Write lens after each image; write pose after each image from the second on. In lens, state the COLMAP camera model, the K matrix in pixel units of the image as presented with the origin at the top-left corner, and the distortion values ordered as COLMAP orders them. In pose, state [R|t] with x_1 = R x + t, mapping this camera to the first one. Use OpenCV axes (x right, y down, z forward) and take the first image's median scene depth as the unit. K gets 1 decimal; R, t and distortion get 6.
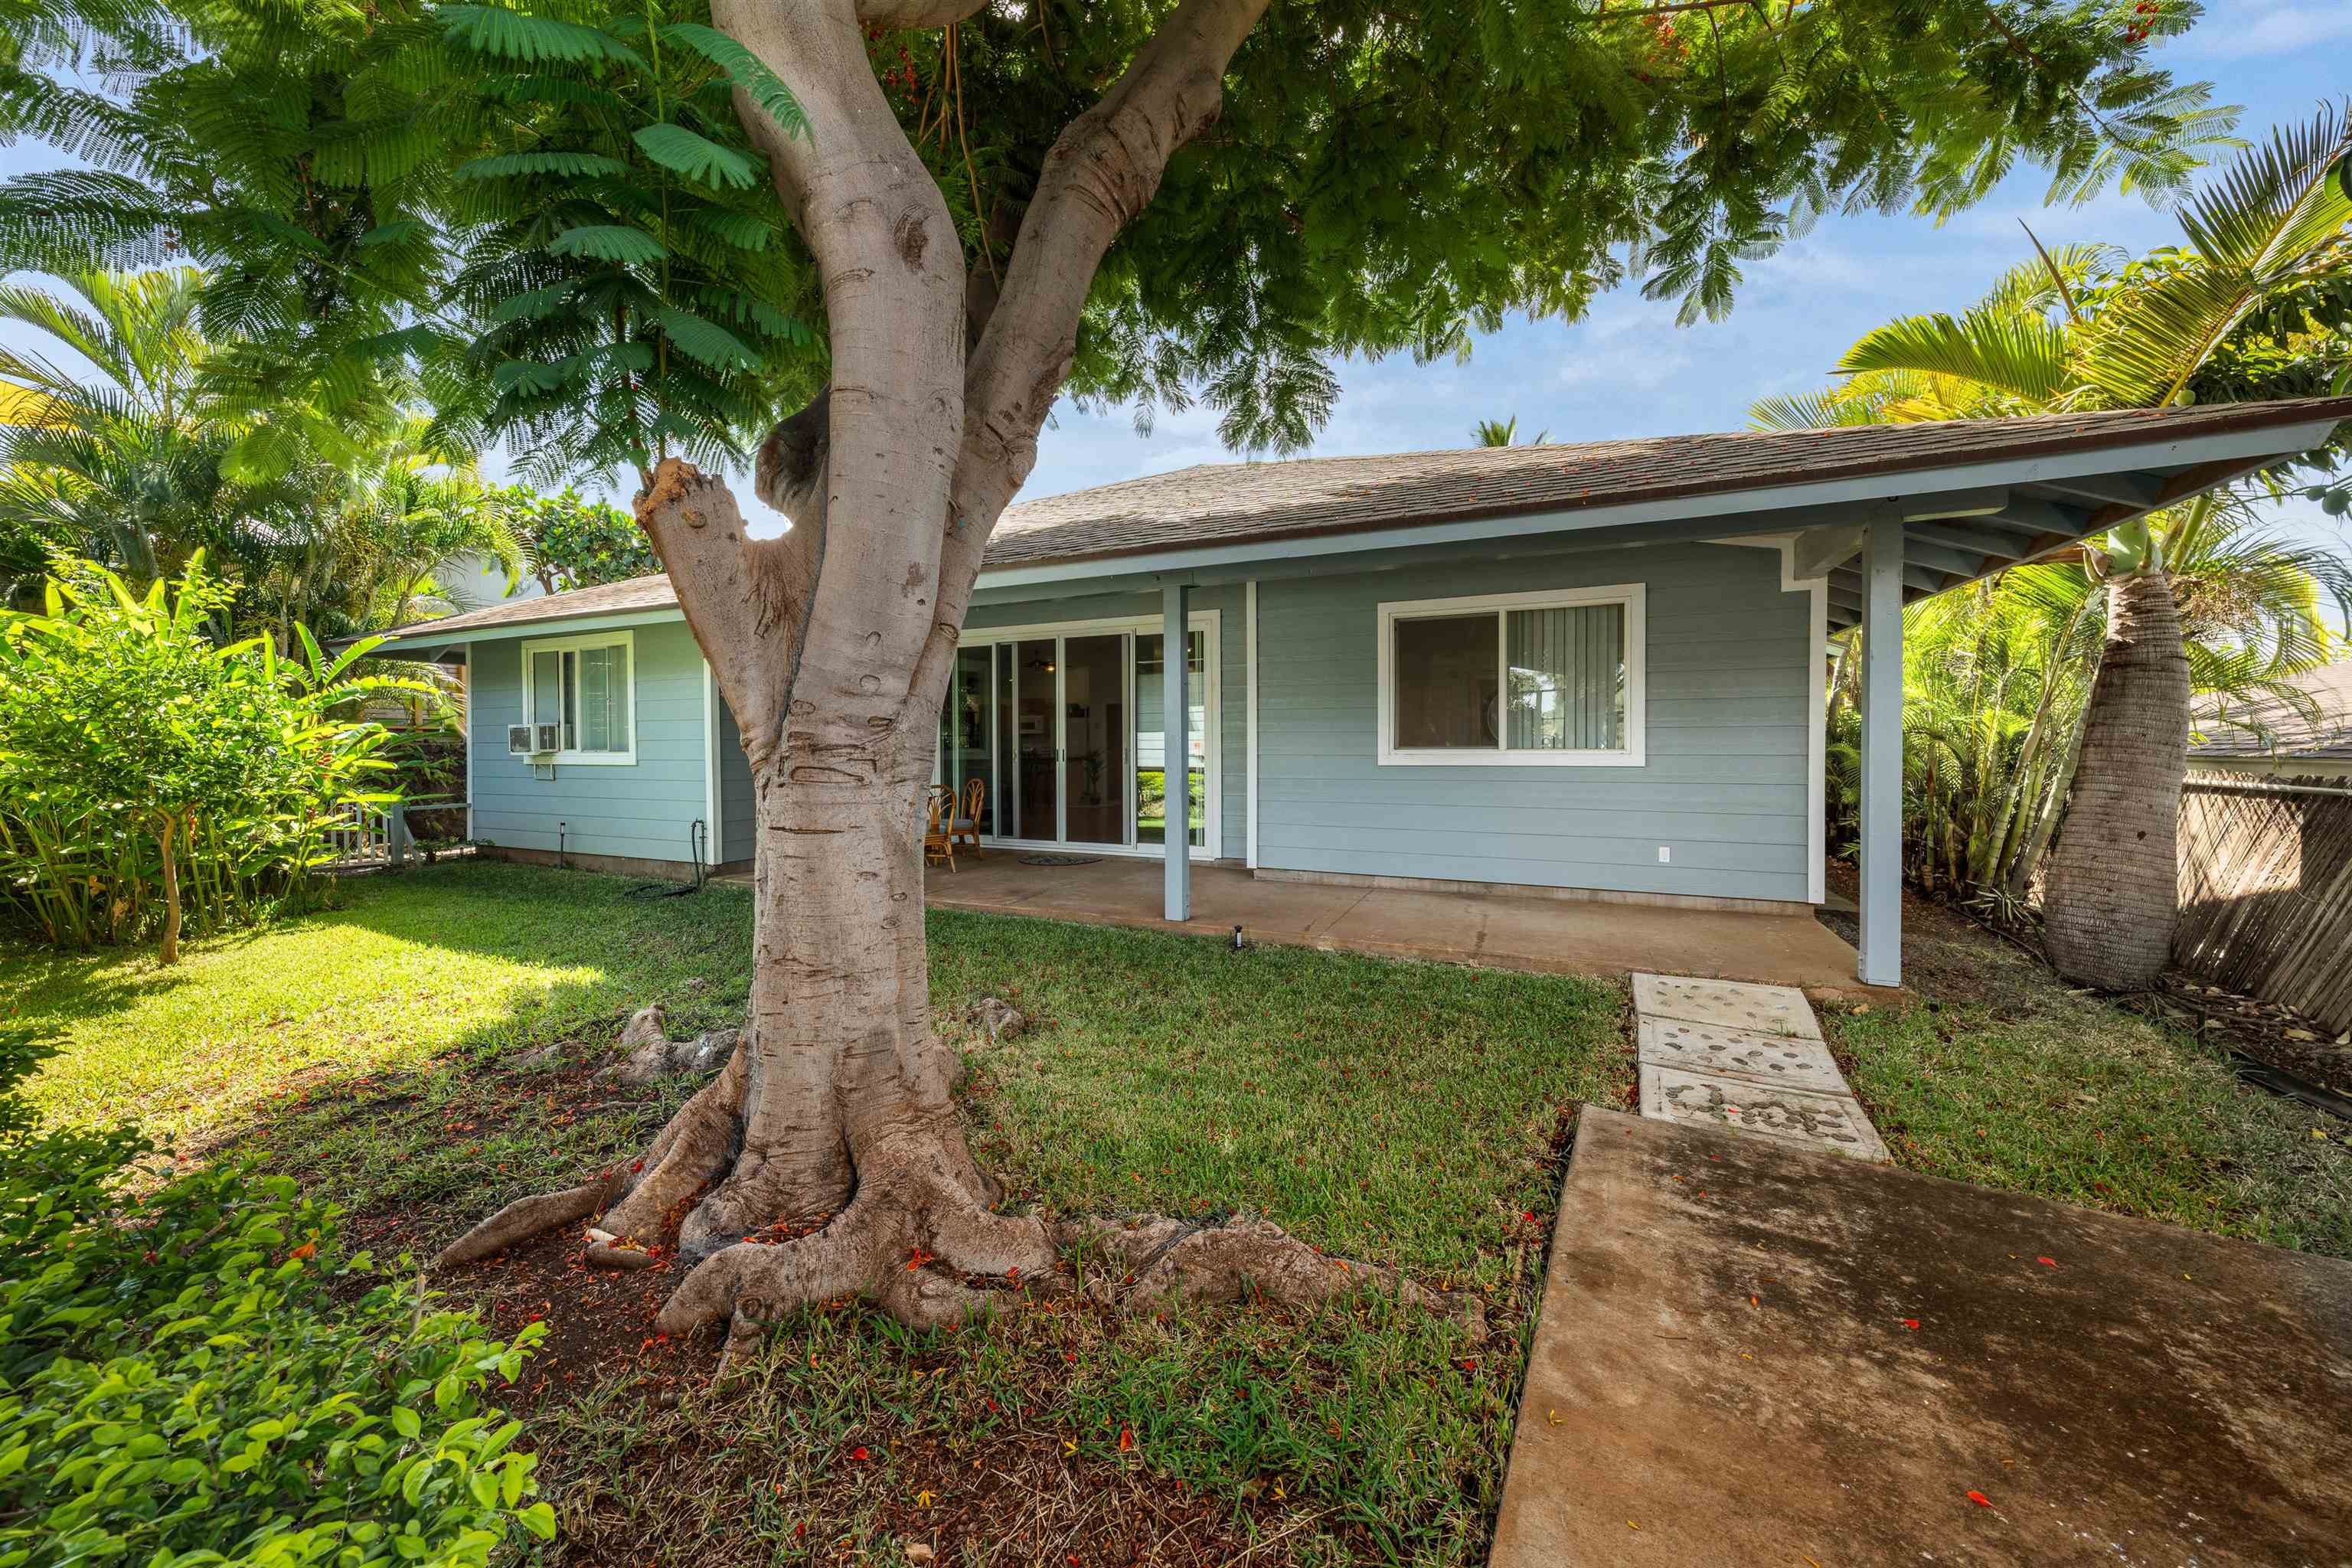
lens RADIAL K [[815.1, 0, 1174.2], [0, 815.1, 760.3], [0, 0, 1]] dist [-0.001081, -0.000205]
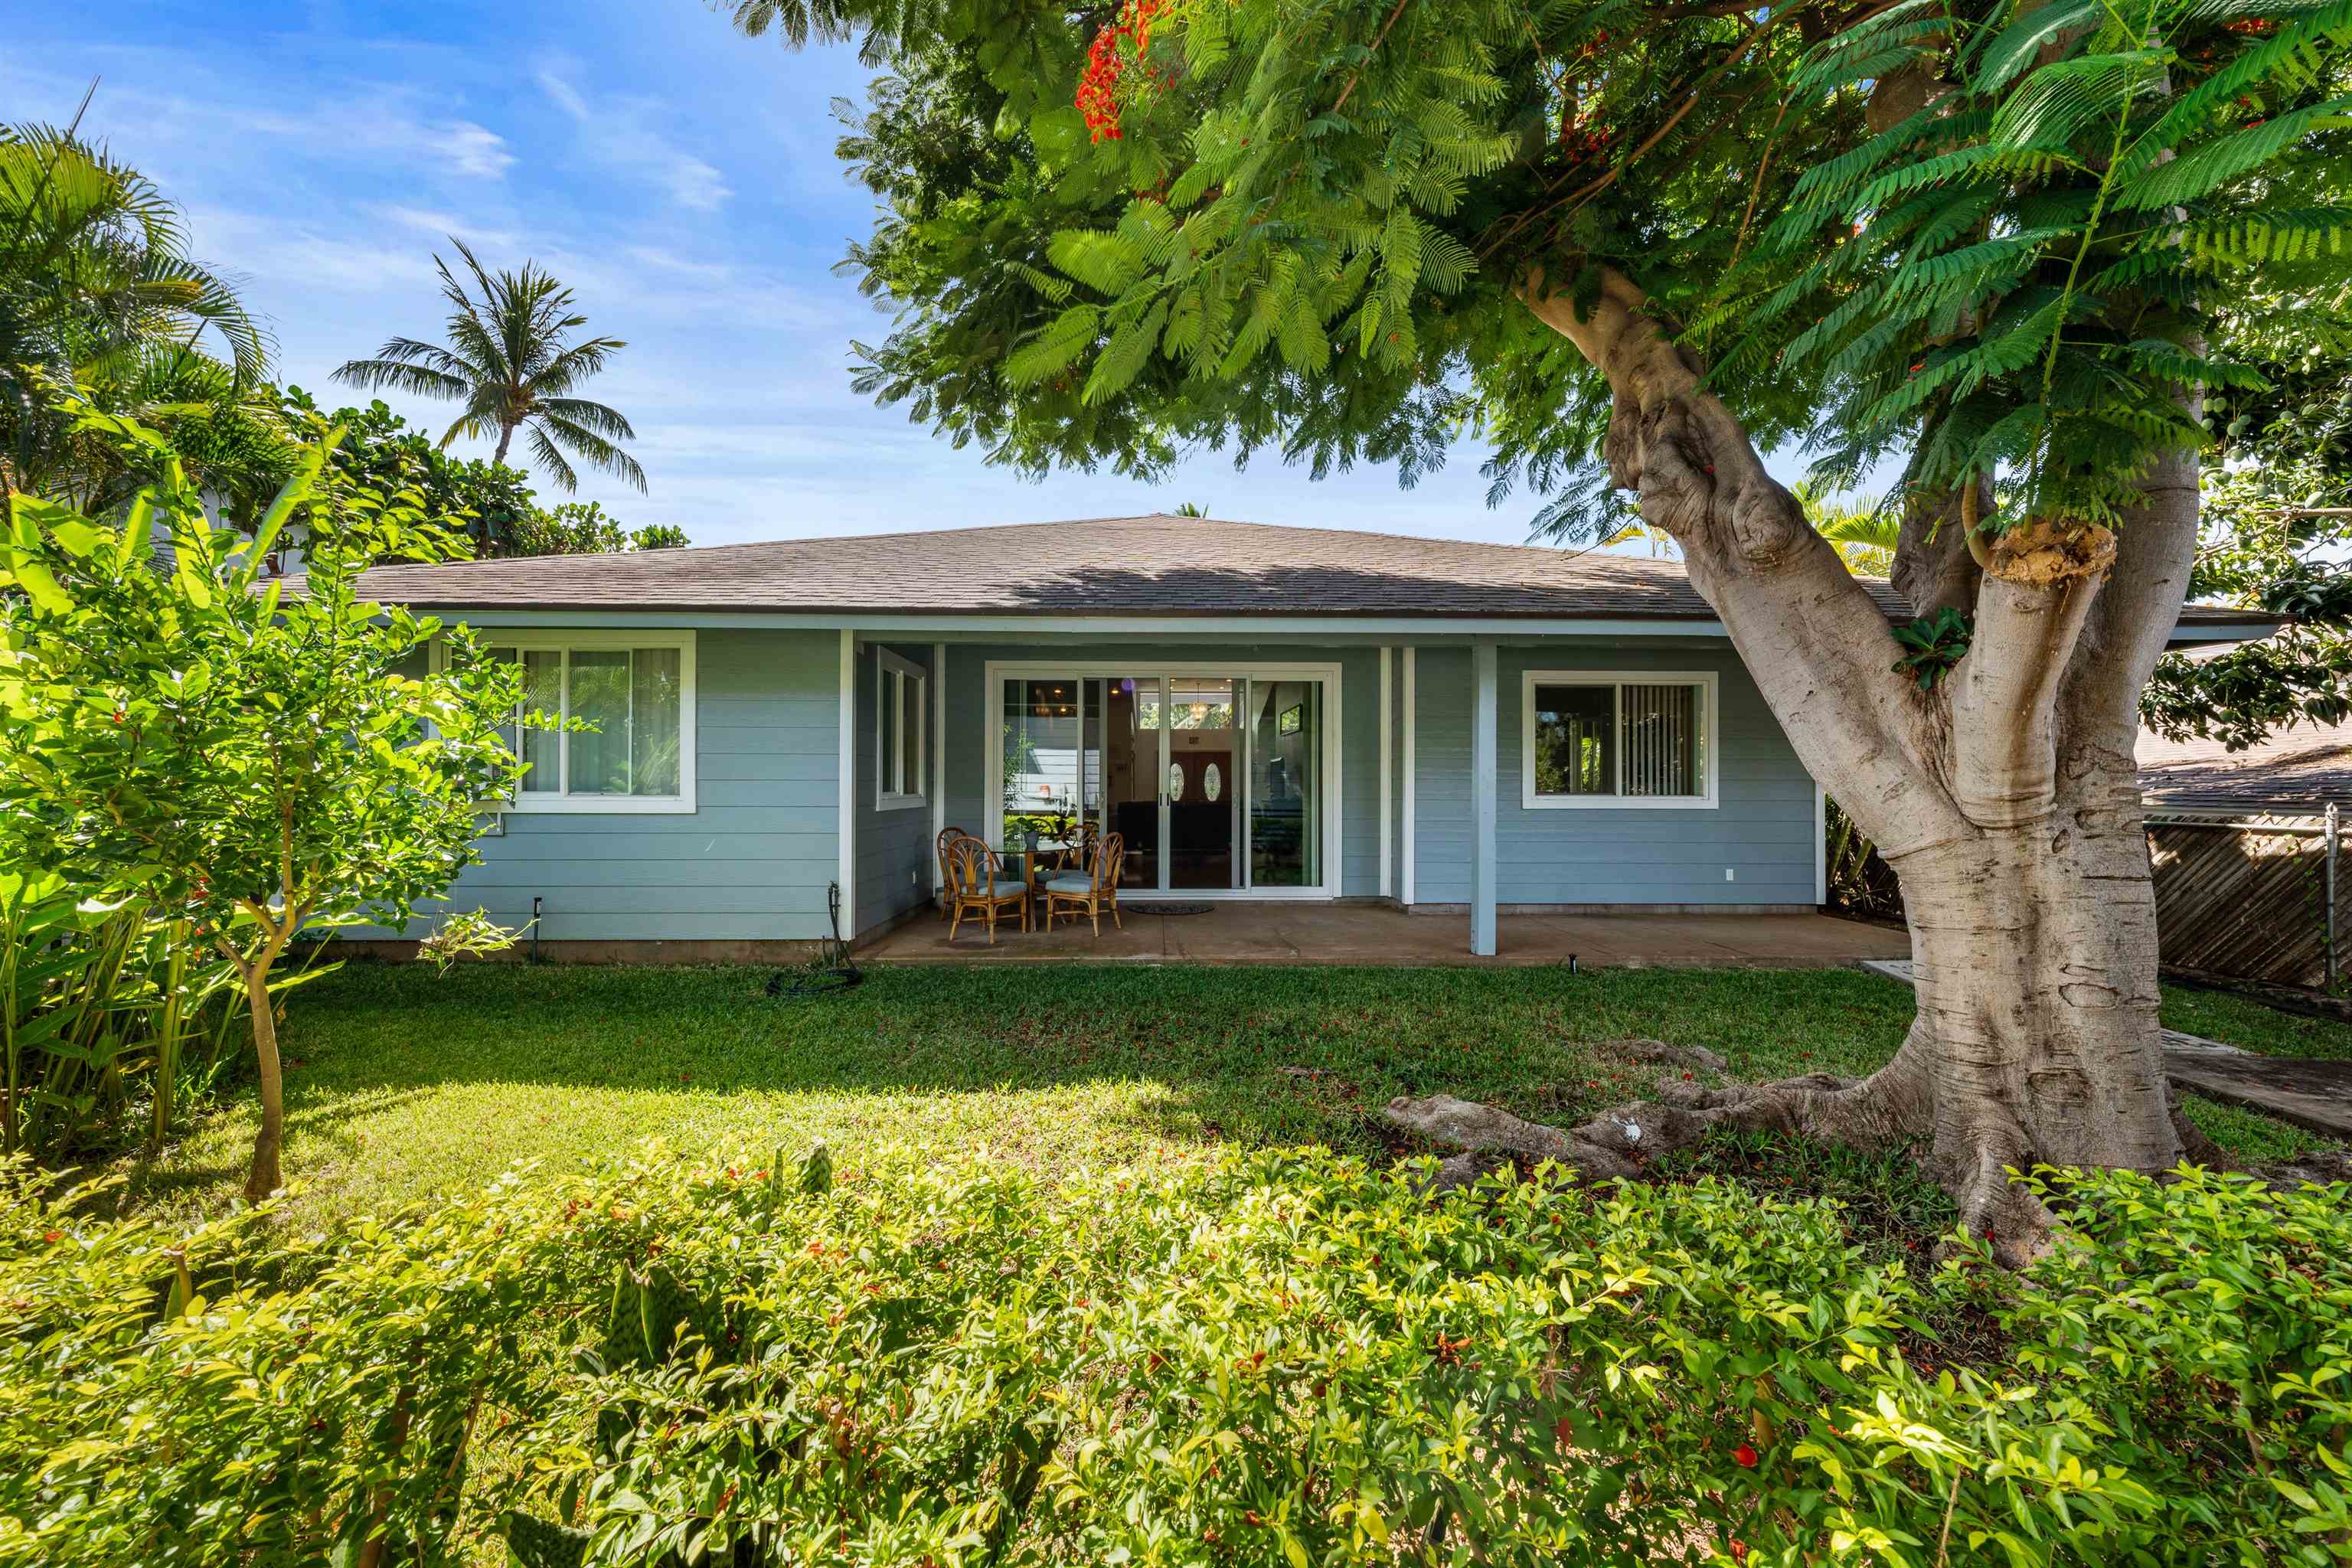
lens RADIAL K [[787.9, 0, 1176.0], [0, 787.9, 784.0], [0, 0, 1]] dist [-0.000453, -0.000039]
pose [[0.899819, 0.007979, 0.436190, -0.660518], [0.001200, 0.999784, -0.020763, -0.006177], [-0.436261, 0.019206, 0.899615, 0.195754]]
